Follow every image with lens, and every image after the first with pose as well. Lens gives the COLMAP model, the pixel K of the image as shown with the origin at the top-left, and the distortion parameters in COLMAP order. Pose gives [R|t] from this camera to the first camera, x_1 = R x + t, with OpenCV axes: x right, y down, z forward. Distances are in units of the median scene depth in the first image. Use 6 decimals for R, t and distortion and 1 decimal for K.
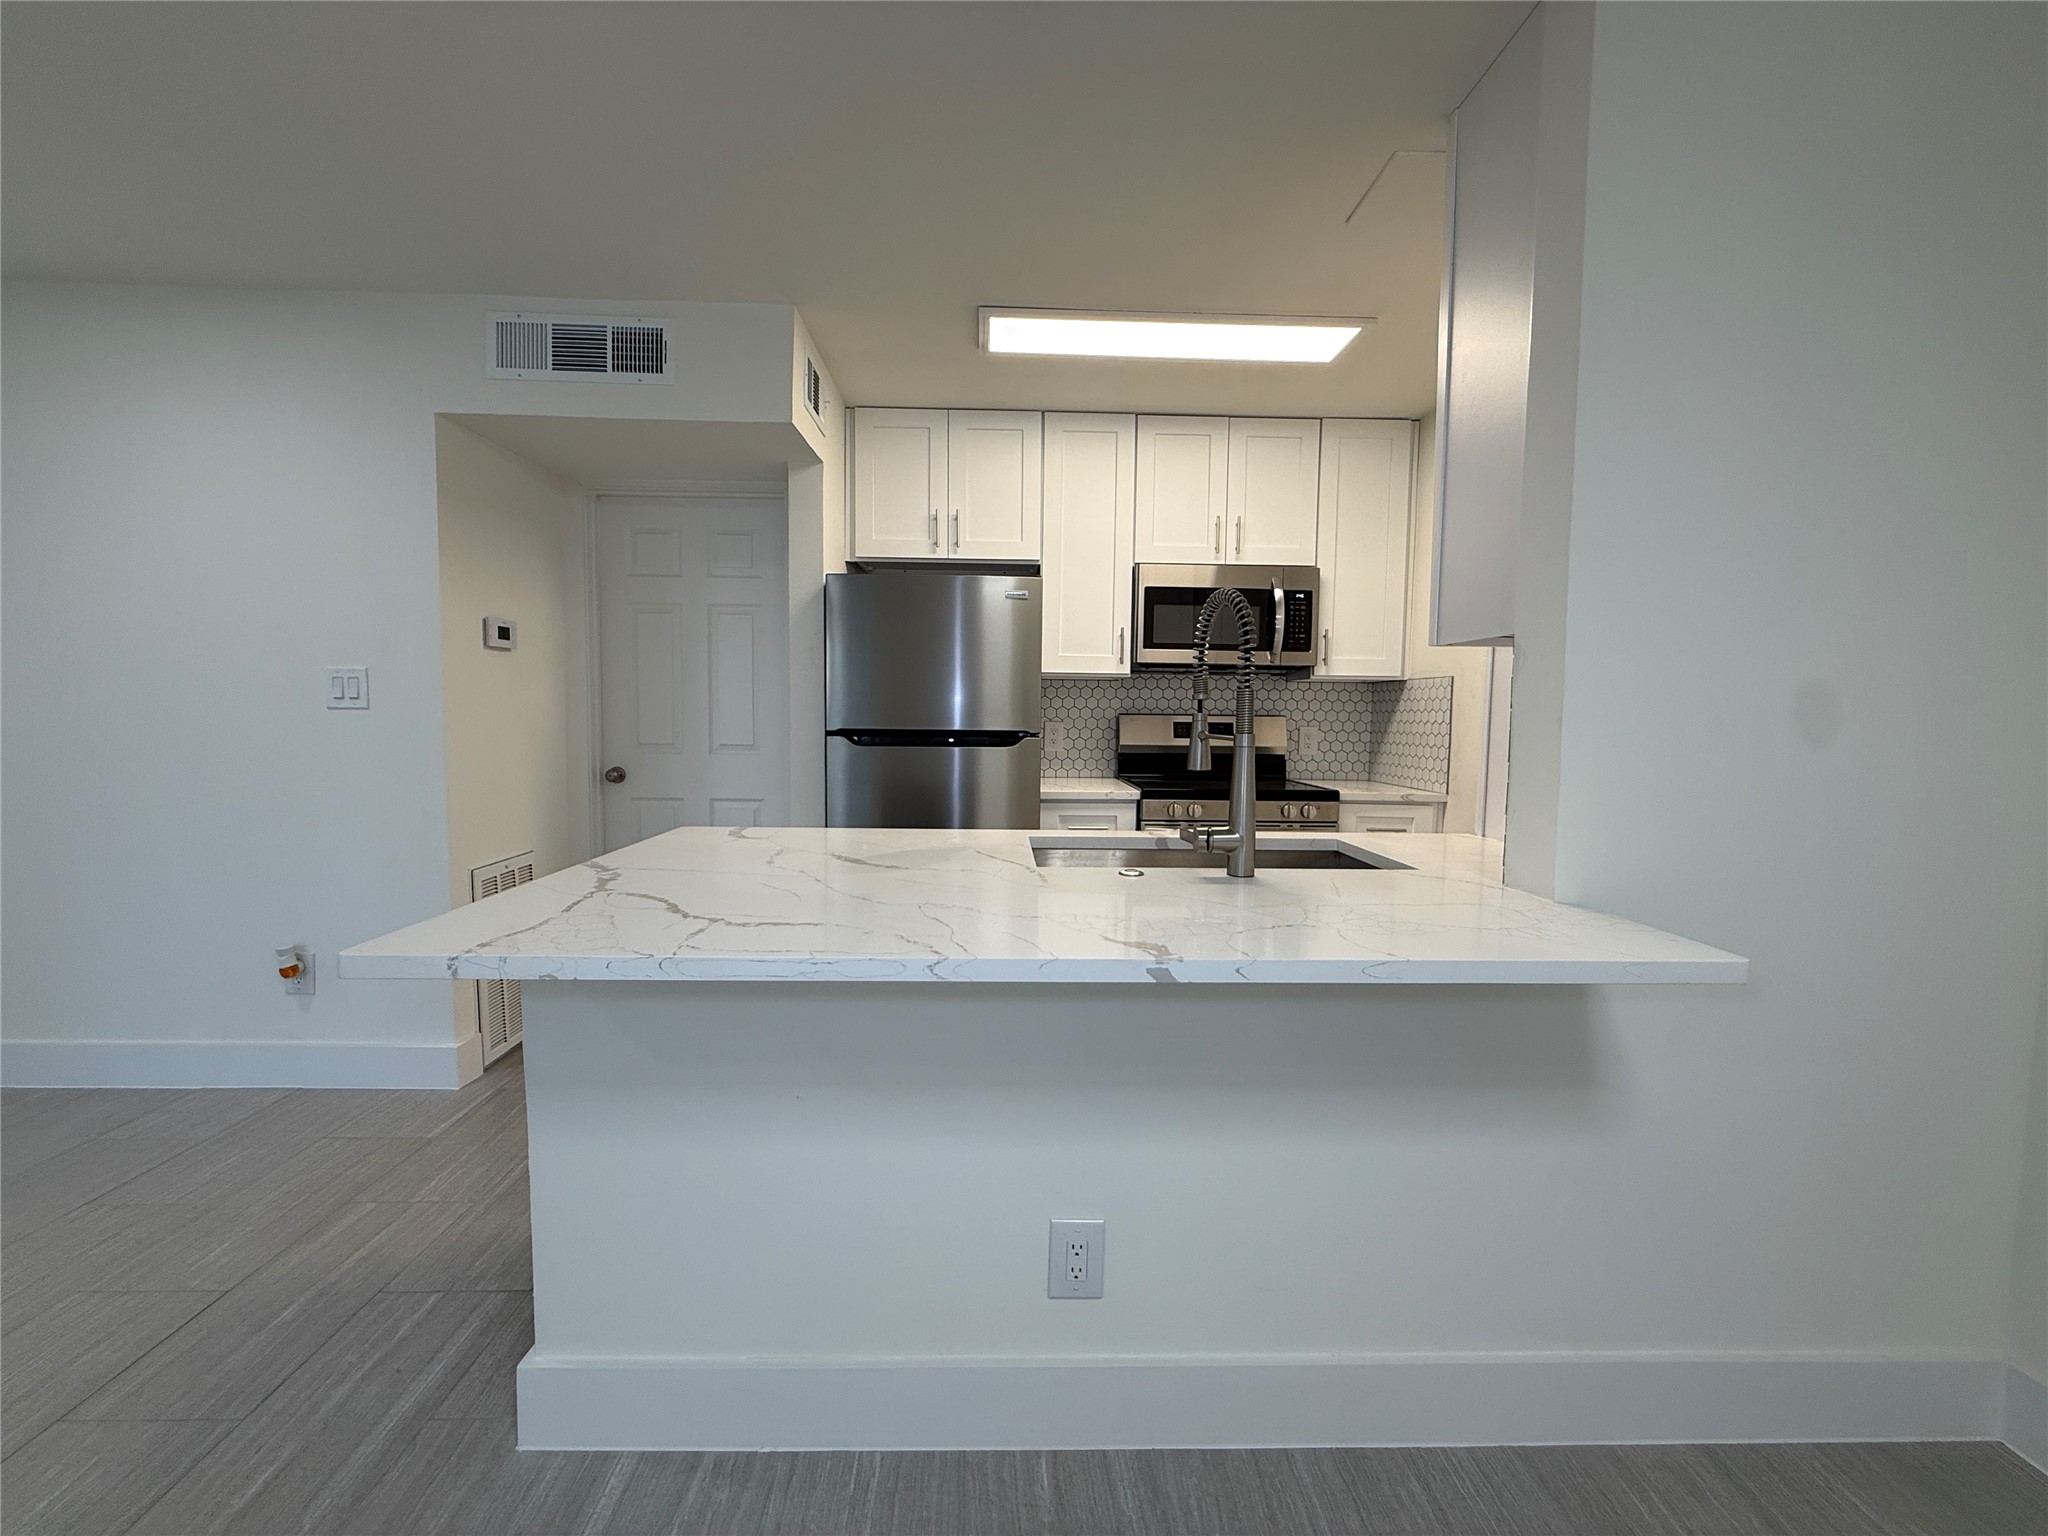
lens RADIAL K [[816.5, 0, 1015.4], [0, 816.5, 765.8], [0, 0, 1]] dist [-0.001086, -0.000091]
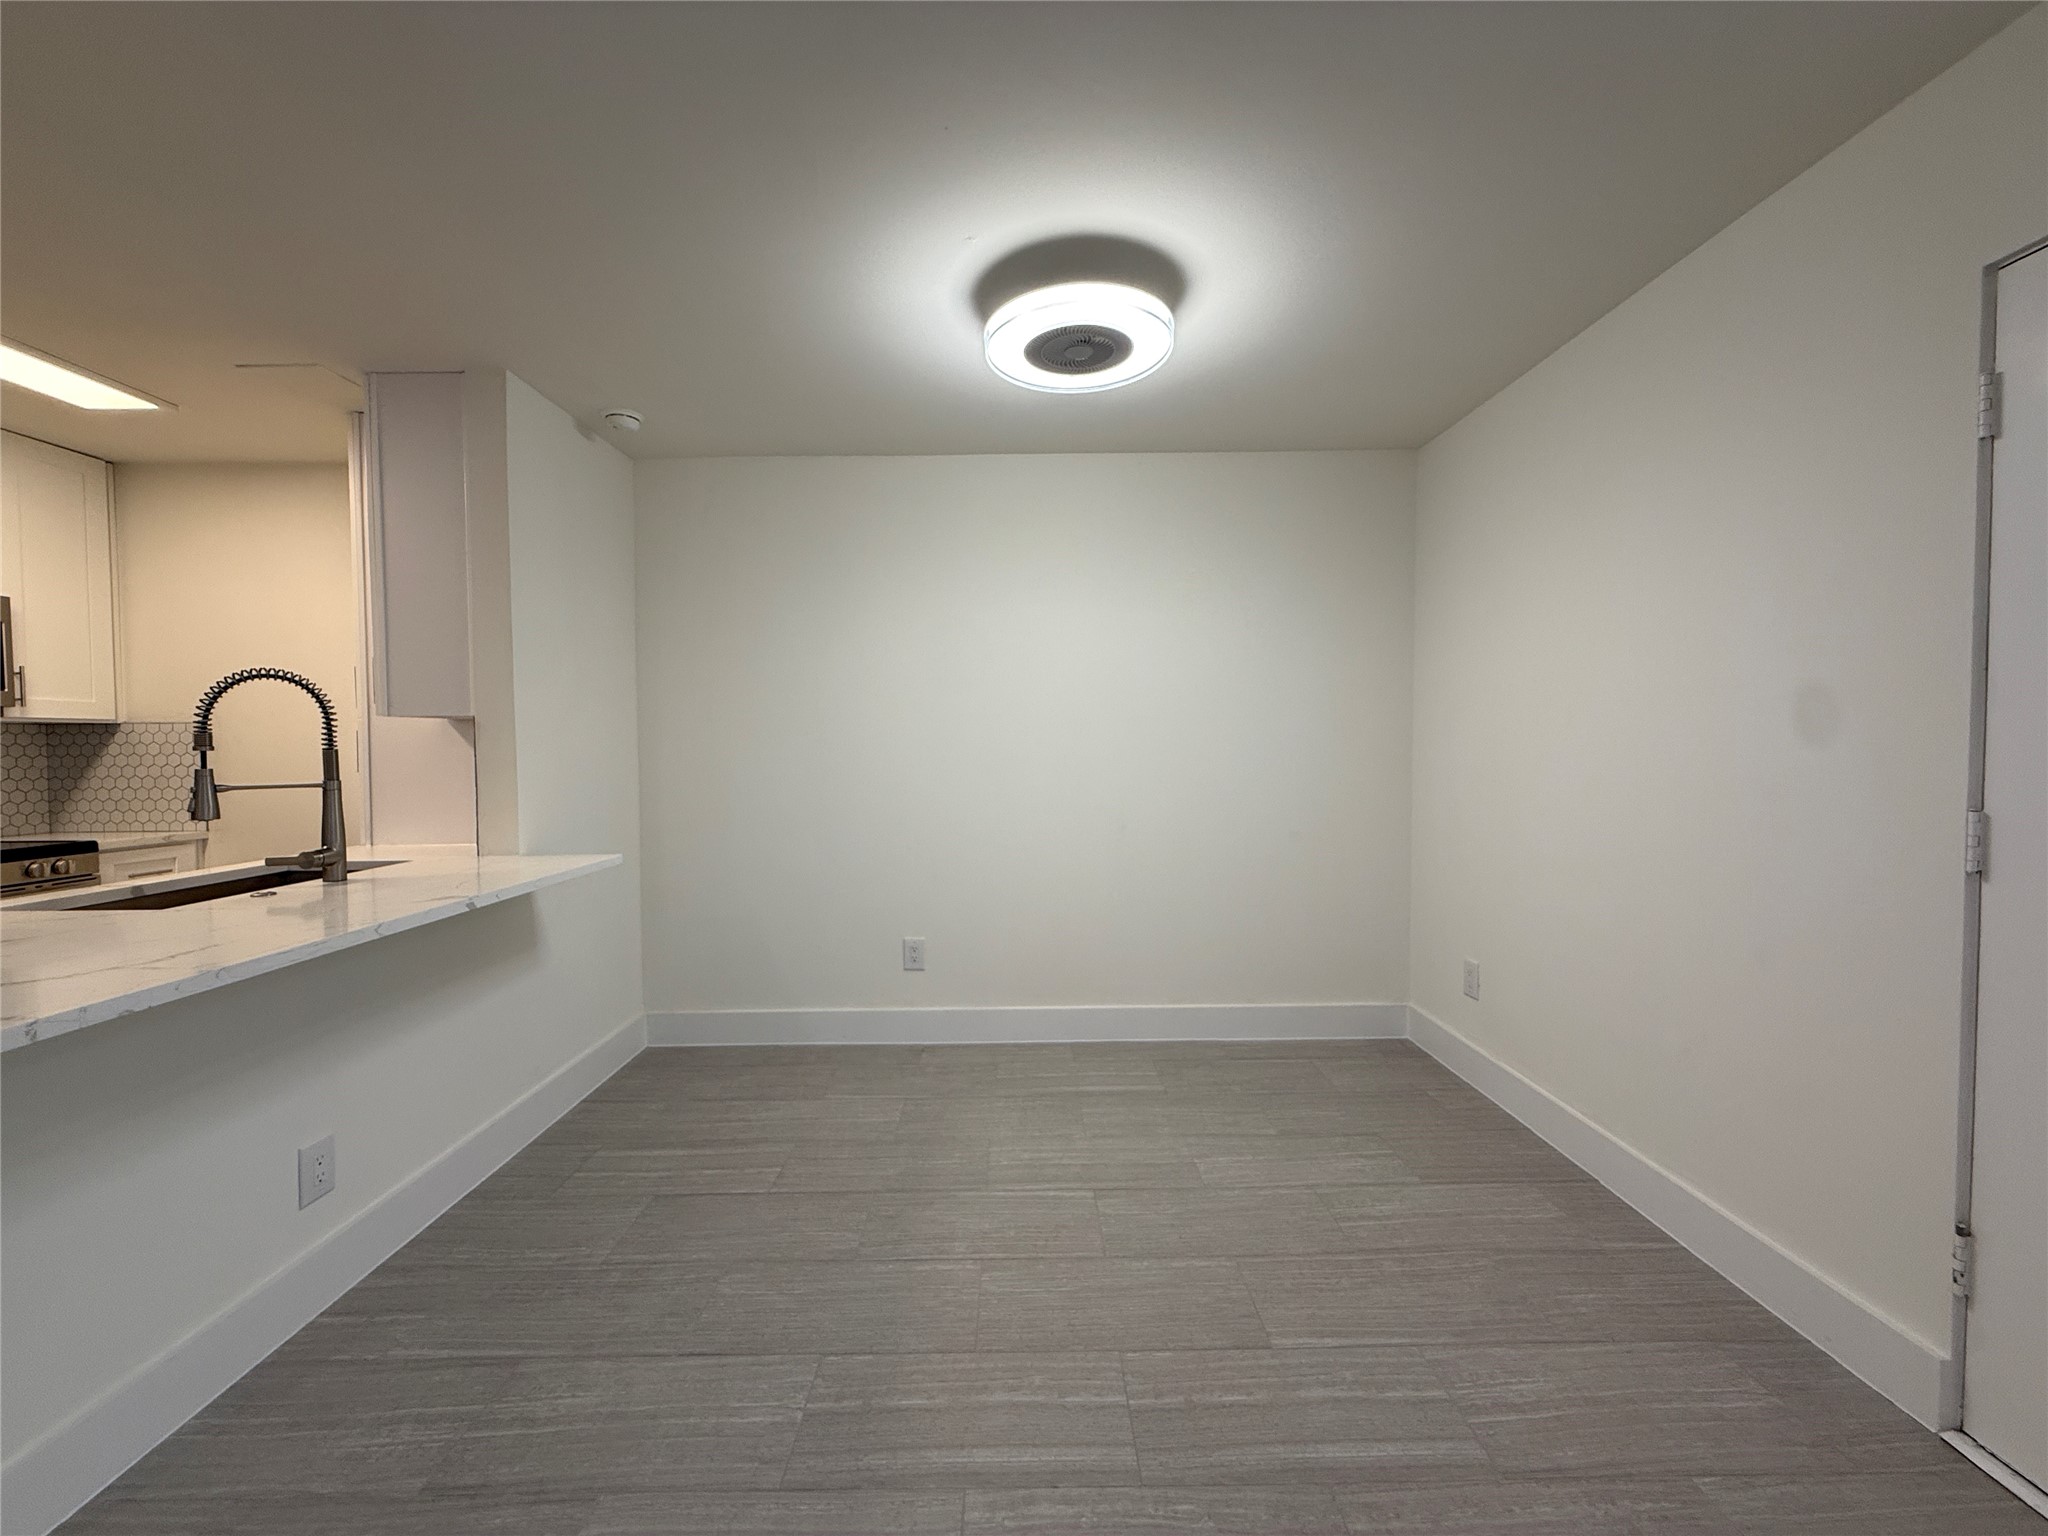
lens RADIAL K [[815.0, 0, 1019.2], [0, 815.0, 765.0], [0, 0, 1]] dist [0.000365, 0.000397]
pose [[0.020351, -0.038152, 0.999065, -0.524214], [0.070885, 0.996812, 0.036622, -0.015854], [-0.997277, 0.070074, 0.022990, -0.106741]]
